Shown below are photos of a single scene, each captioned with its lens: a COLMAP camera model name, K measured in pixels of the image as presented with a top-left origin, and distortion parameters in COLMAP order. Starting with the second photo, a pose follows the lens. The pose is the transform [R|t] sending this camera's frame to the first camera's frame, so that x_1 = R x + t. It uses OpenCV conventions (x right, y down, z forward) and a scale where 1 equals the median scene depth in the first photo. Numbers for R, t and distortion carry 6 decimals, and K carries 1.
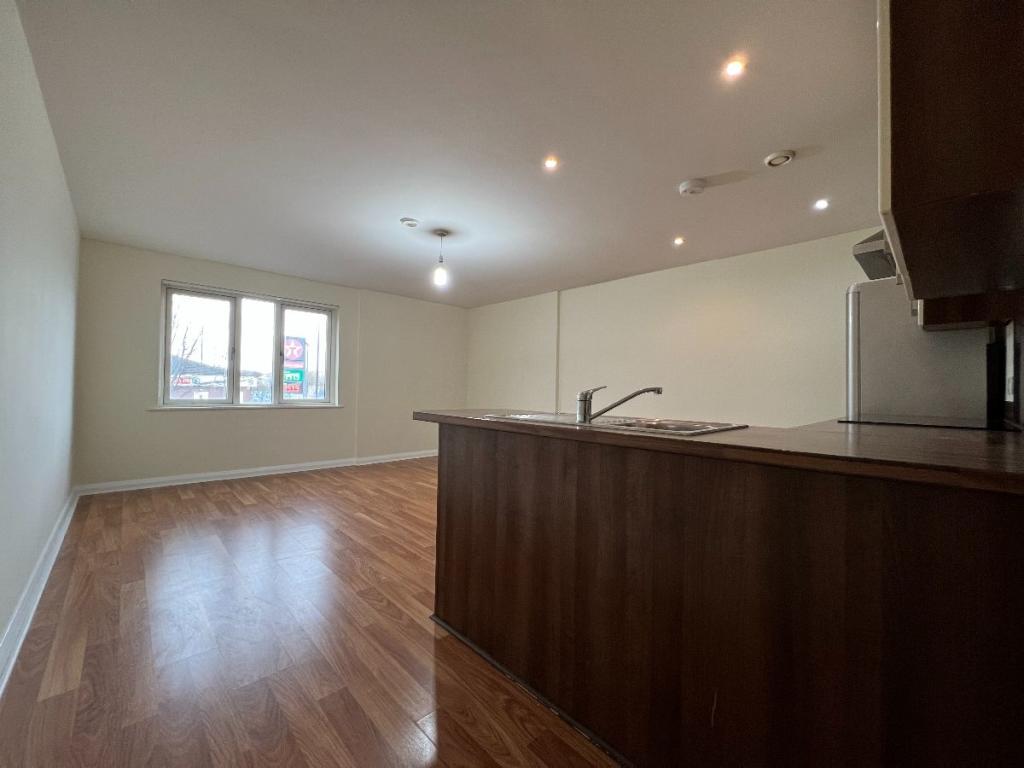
lens RADIAL K [[407.3, 0, 511.6], [0, 407.3, 384.8], [0, 0, 1]] dist [-0.001472, 0.000254]
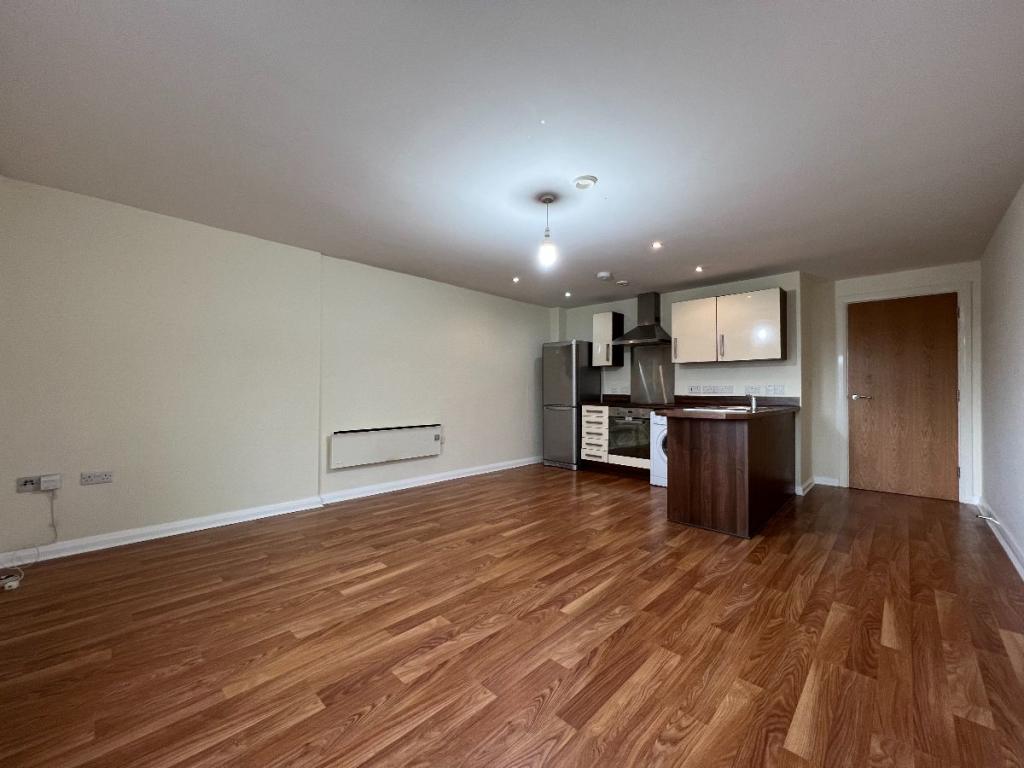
lens RADIAL K [[407.3, 0, 511.6], [0, 407.3, 384.8], [0, 0, 1]] dist [-0.001472, 0.000254]
pose [[-0.043607, -0.007149, 0.999023, -0.807886], [-0.018501, 0.999809, 0.006347, -0.015796], [-0.998877, -0.018207, -0.043731, 0.926950]]
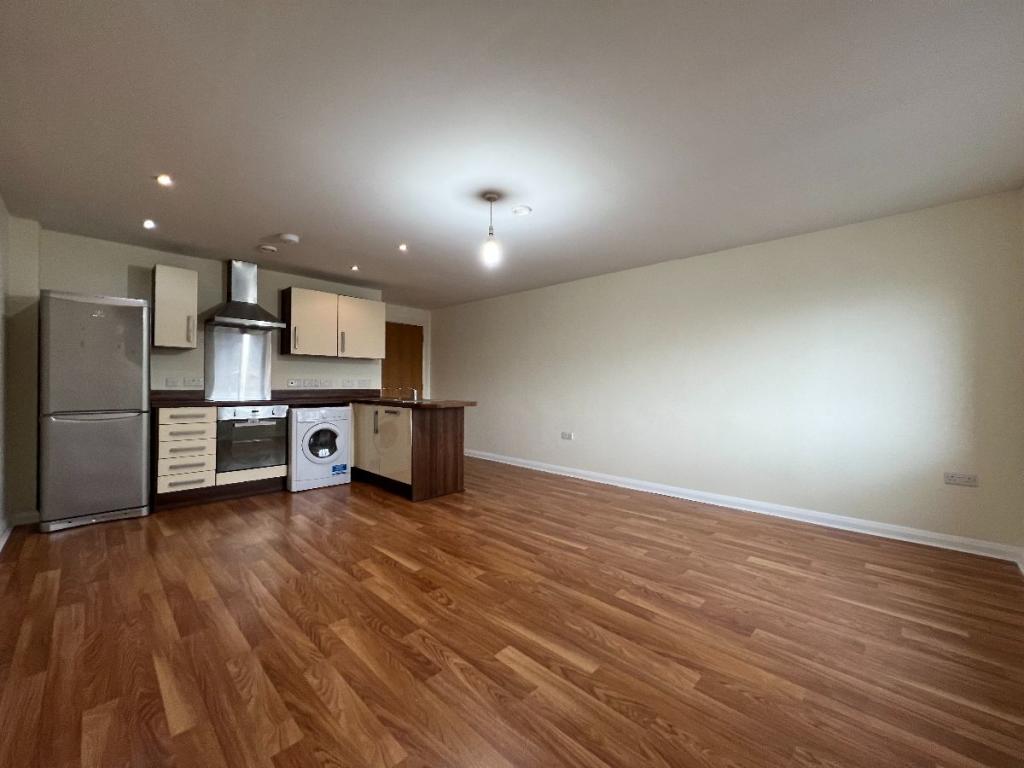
lens RADIAL K [[407.3, 0, 511.6], [0, 407.3, 384.8], [0, 0, 1]] dist [-0.001472, 0.000254]
pose [[-0.998736, -0.024542, -0.043855, -0.156893], [-0.023941, 0.999613, -0.014168, 0.002443], [0.044186, -0.013100, -0.998937, 1.512694]]
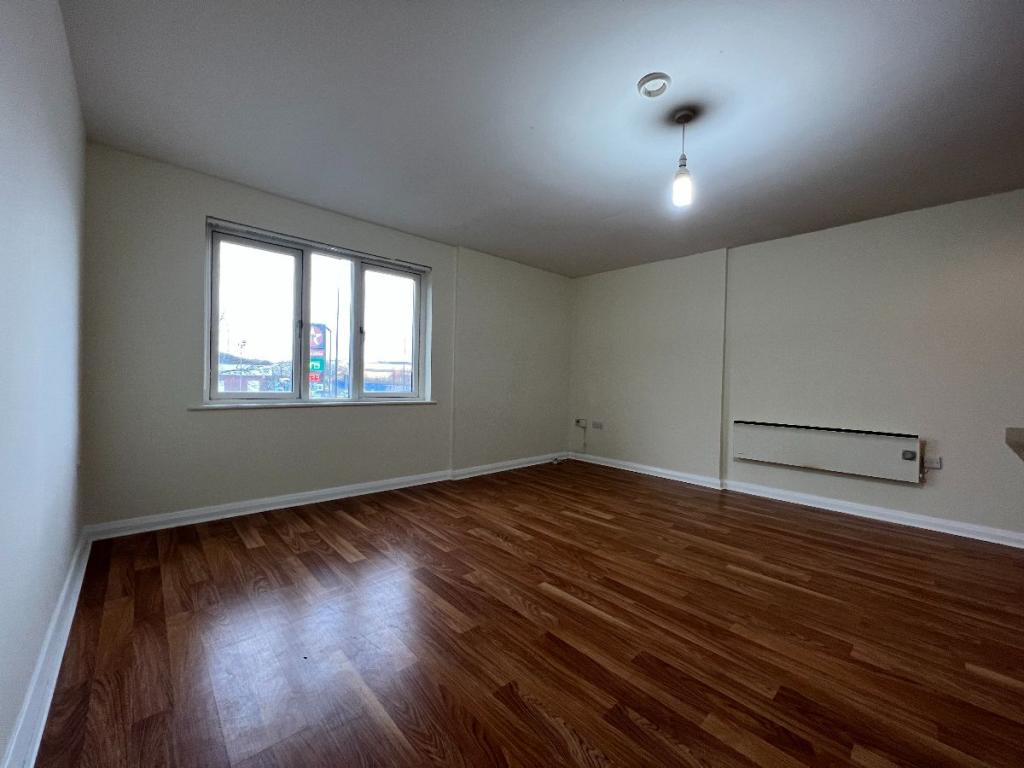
lens RADIAL K [[407.3, 0, 511.6], [0, 407.3, 384.8], [0, 0, 1]] dist [-0.001472, 0.000254]
pose [[0.999832, 0.004426, -0.017795, -0.346756], [-0.003992, 0.999695, 0.024381, 0.002731], [0.017897, -0.024305, 0.999544, 0.334185]]
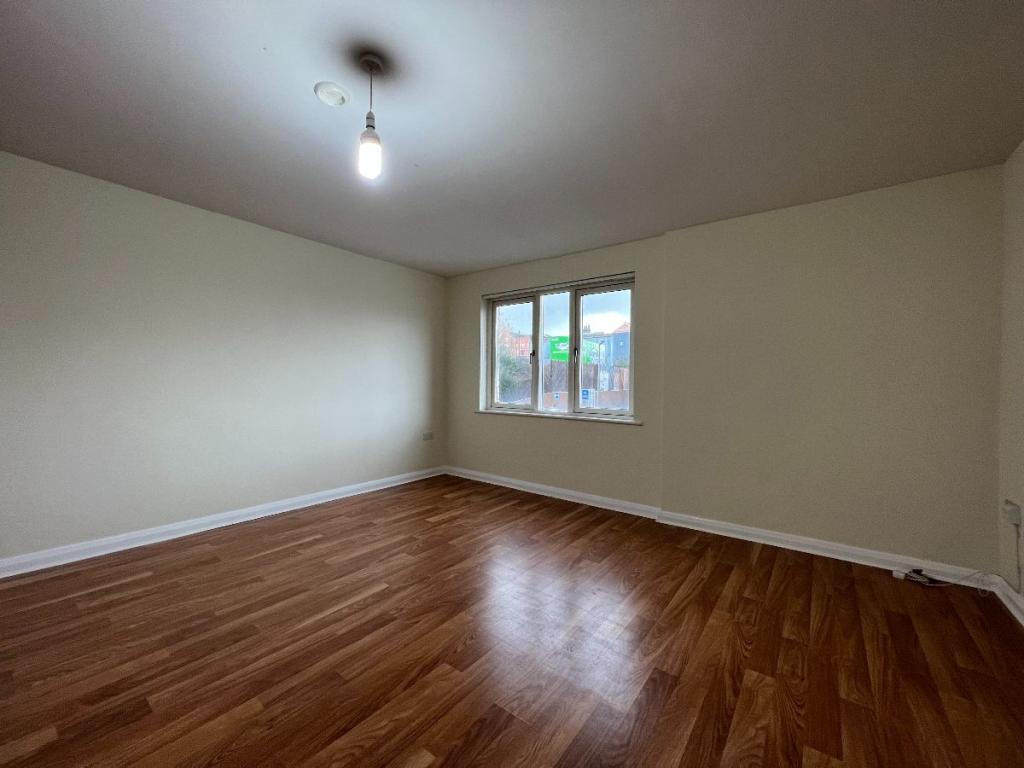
lens RADIAL K [[407.3, 0, 511.6], [0, 407.3, 384.8], [0, 0, 1]] dist [-0.001472, 0.000254]
pose [[0.160531, -0.010038, -0.986980, 0.259366], [0.001224, 0.999950, -0.009971, -0.002927], [0.987030, 0.000393, 0.160535, 0.915424]]
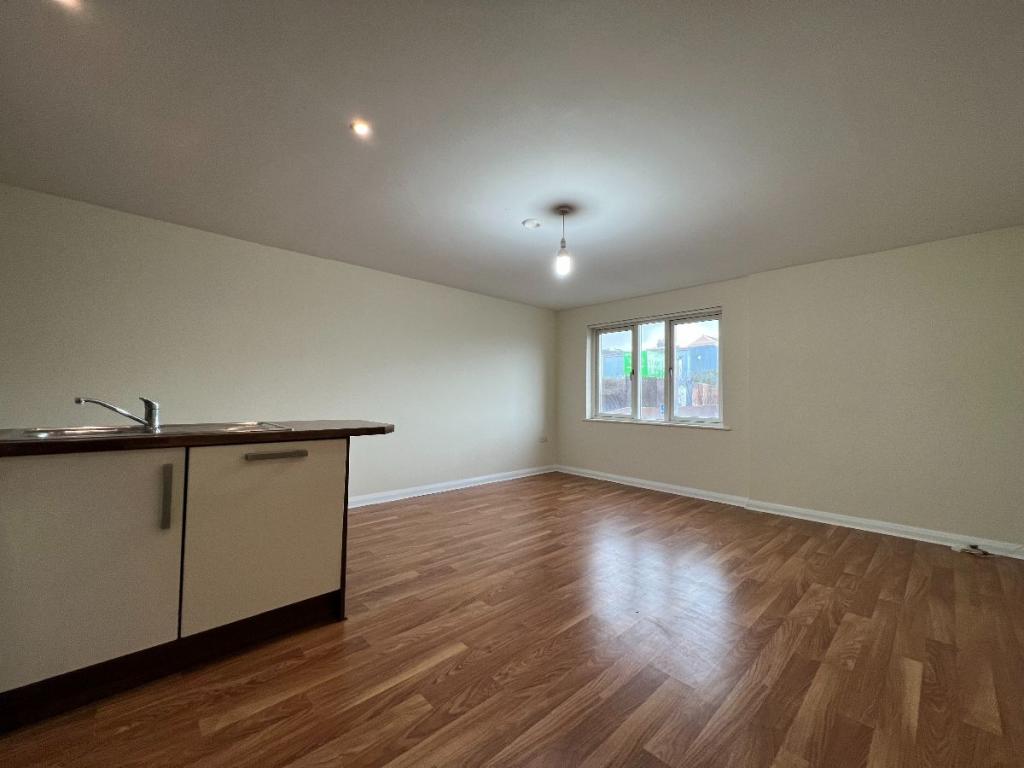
lens RADIAL K [[407.3, 0, 511.6], [0, 407.3, 384.8], [0, 0, 1]] dist [-0.001472, 0.000254]
pose [[-0.006431, -0.048067, -0.998823, 0.519901], [-0.001711, 0.998843, -0.048057, 0.007709], [0.999978, 0.001400, -0.006506, 0.763087]]
